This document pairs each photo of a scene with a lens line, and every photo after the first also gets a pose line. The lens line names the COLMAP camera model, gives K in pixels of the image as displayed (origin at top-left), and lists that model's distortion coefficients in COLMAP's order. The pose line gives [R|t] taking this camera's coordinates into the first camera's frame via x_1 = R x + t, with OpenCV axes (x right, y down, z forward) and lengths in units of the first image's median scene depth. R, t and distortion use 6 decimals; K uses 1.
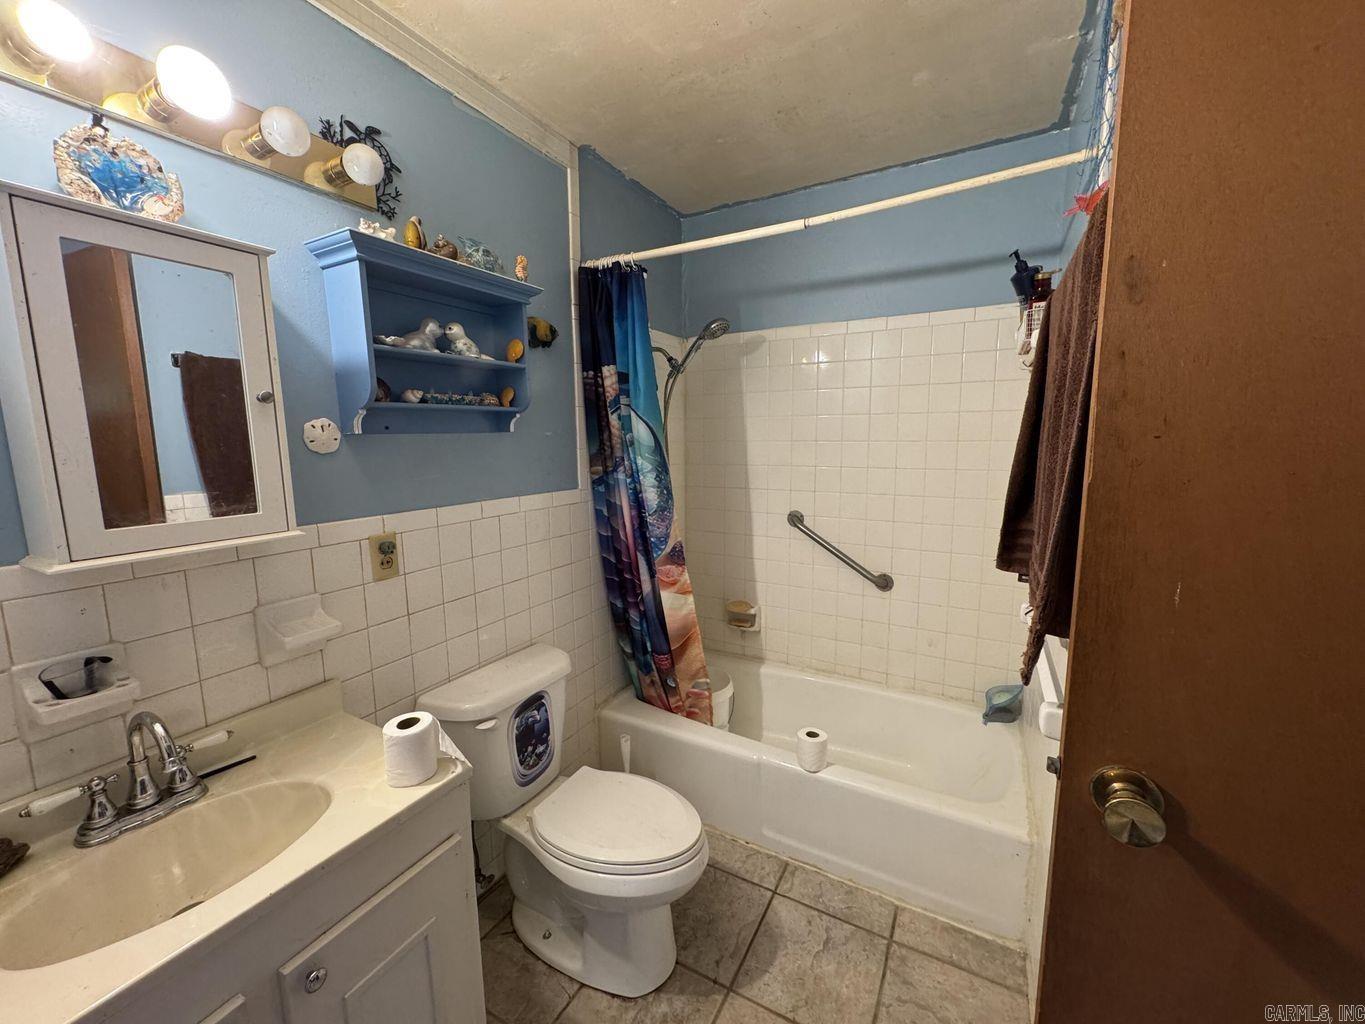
lens RADIAL K [[542.9, 0, 682.4], [0, 542.9, 512.8], [0, 0, 1]] dist [-0.002606, 0.000569]
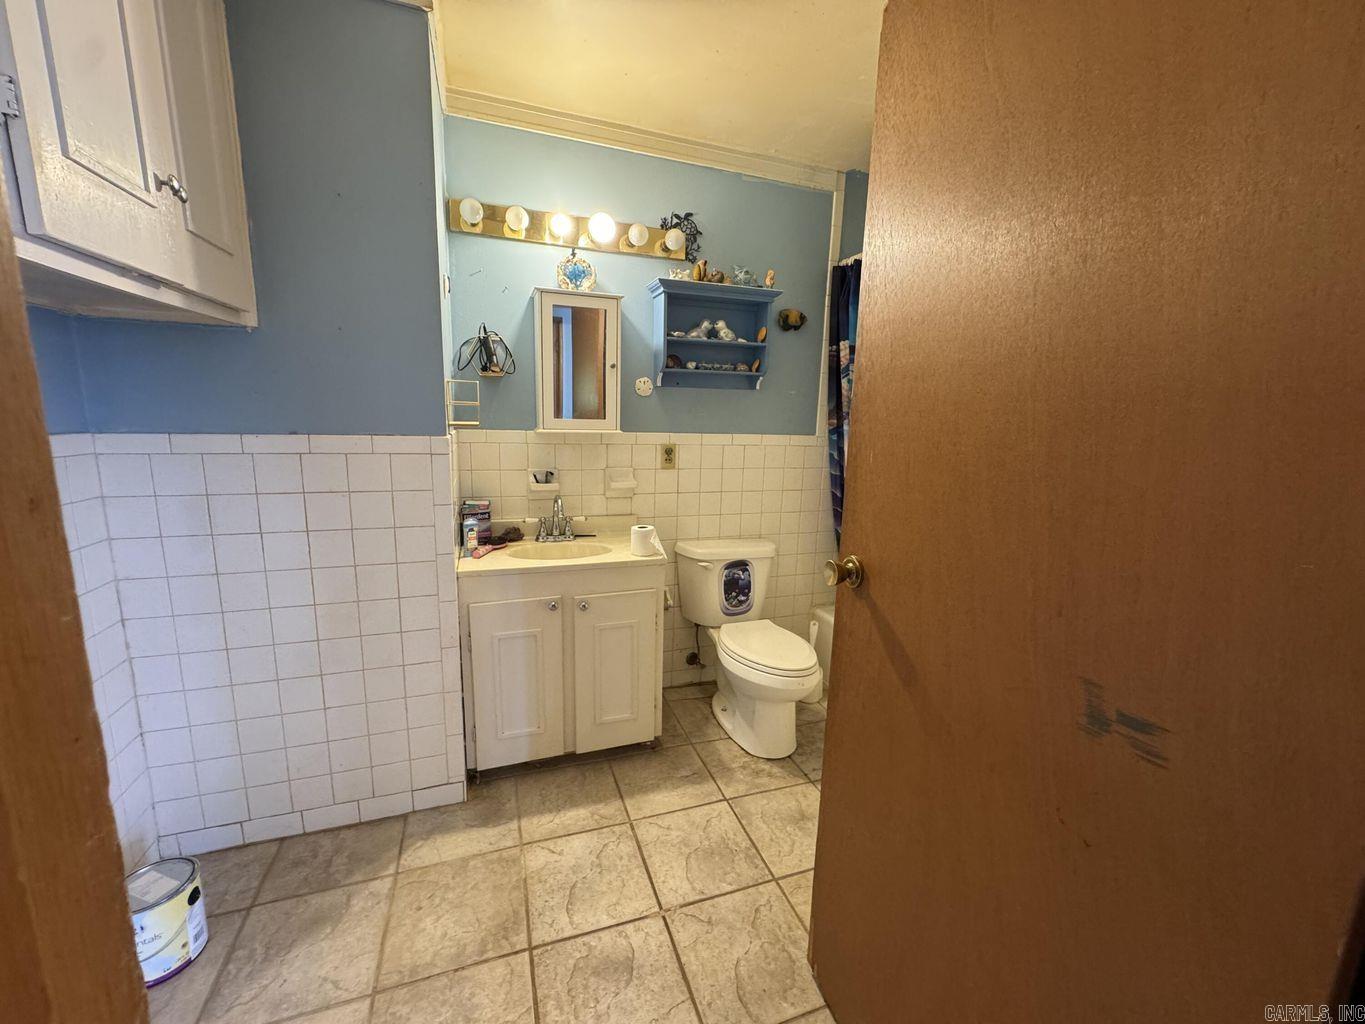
lens RADIAL K [[542.9, 0, 680.4], [0, 542.9, 511.1], [0, 0, 1]] dist [-0.002606, 0.000569]
pose [[0.749374, 0.149529, -0.645042, 0.615939], [-0.127573, 0.988521, 0.080945, 0.101617], [0.649741, 0.021632, 0.759848, -0.307654]]
